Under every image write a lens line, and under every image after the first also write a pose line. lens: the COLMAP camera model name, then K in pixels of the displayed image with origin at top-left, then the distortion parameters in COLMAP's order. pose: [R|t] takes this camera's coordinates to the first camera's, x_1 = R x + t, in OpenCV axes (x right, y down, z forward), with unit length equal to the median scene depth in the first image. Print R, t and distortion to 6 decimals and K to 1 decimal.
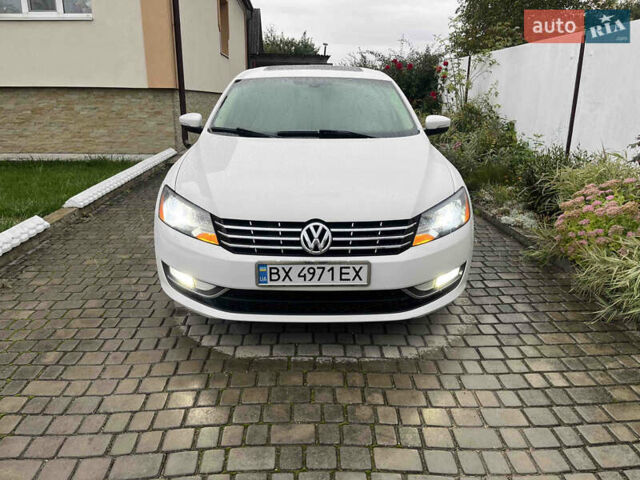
lens RADIAL K [[484.8, 0, 318.1], [0, 484.8, 235.8], [0, 0, 1]] dist [0.072492, -0.090291]
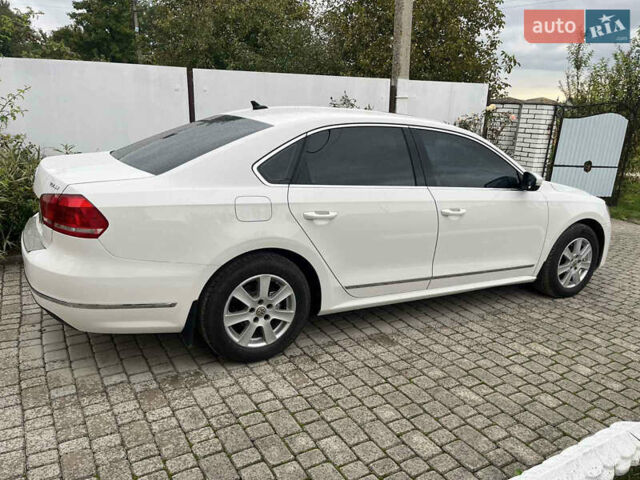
lens RADIAL K [[484.8, 0, 319.9], [0, 484.8, 240.1], [0, 0, 1]] dist [0.072492, -0.090291]
pose [[-0.470684, -0.260994, 0.842816, -1.269487], [0.212025, 0.893796, 0.395189, -0.838636], [-0.856447, 0.364707, -0.365358, 2.456302]]
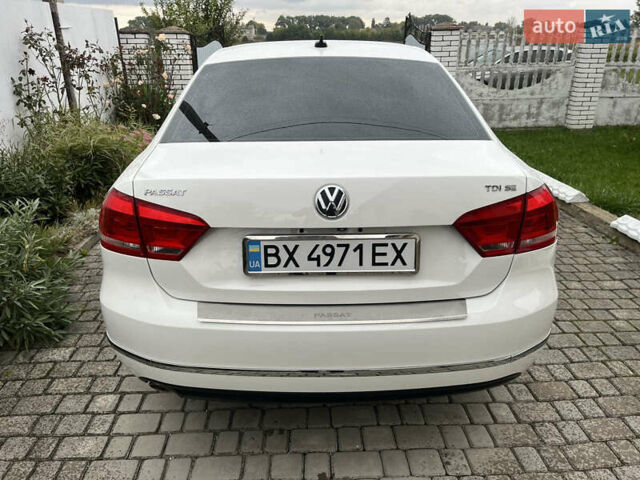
lens RADIAL K [[484.8, 0, 316.7], [0, 484.8, 241.4], [0, 0, 1]] dist [0.072492, -0.090291]
pose [[-0.999999, -0.000531, 0.000920, -0.011850], [0.000159, 0.781434, 0.623988, -0.973279], [-0.001050, 0.623988, -0.781433, 2.989000]]
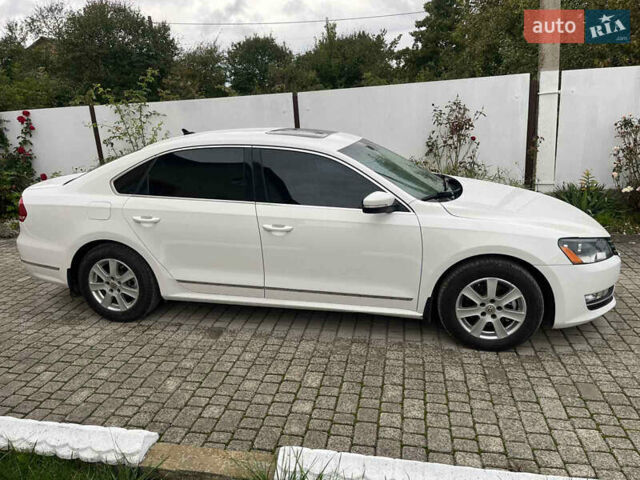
lens RADIAL K [[484.8, 0, 318.6], [0, 484.8, 242.9], [0, 0, 1]] dist [0.072492, -0.090291]
pose [[0.232883, -0.278801, 0.931684, -1.549716], [0.325046, 0.925244, 0.195626, -0.515065], [-0.916576, 0.257282, 0.306097, 1.188890]]
